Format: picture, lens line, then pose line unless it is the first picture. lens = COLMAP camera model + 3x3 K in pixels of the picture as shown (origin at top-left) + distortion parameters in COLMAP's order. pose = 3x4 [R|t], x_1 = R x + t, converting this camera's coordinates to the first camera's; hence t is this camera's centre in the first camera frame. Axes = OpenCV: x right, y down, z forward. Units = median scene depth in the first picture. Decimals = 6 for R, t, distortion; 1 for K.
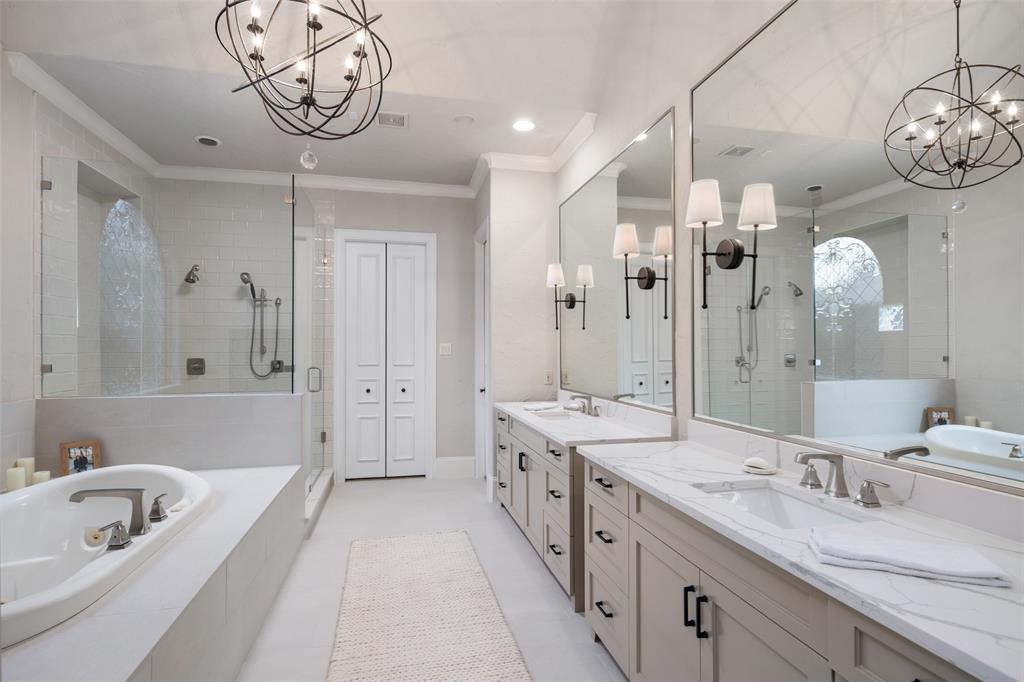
lens RADIAL K [[503.9, 0, 510.2], [0, 503.9, 343.9], [0, 0, 1]] dist [0.013400, 0.000476]
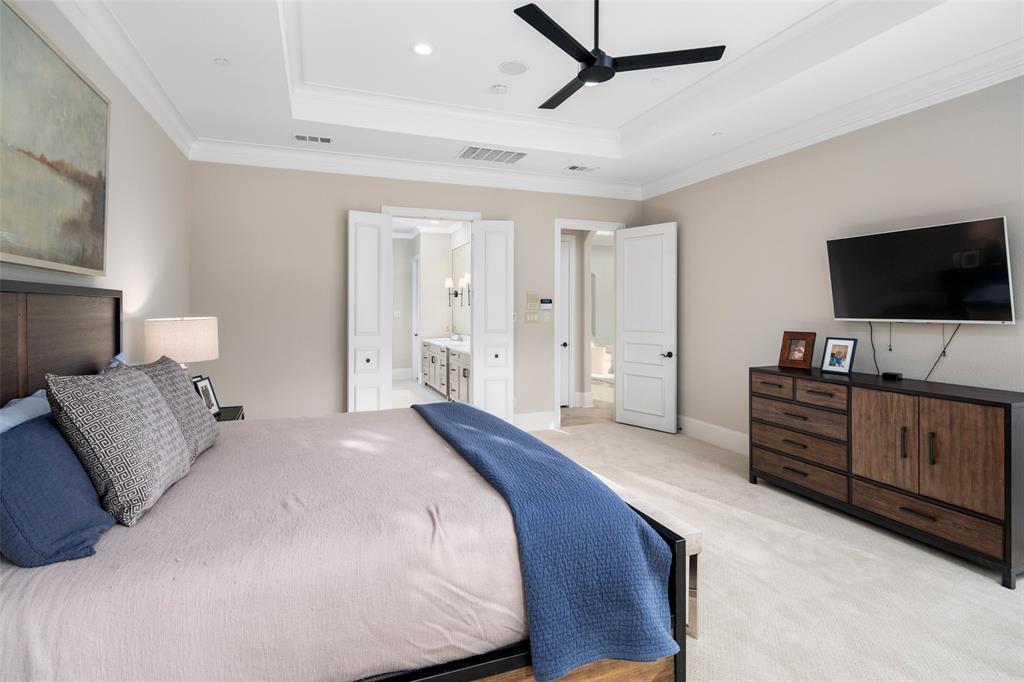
lens RADIAL K [[503.9, 0, 509.8], [0, 503.9, 330.5], [0, 0, 1]] dist [0.013400, 0.000476]
pose [[0.992064, -0.004169, 0.125664, 0.075092], [0.000580, 0.999591, 0.028581, 0.013737], [-0.125732, -0.028281, 0.991661, -1.289354]]
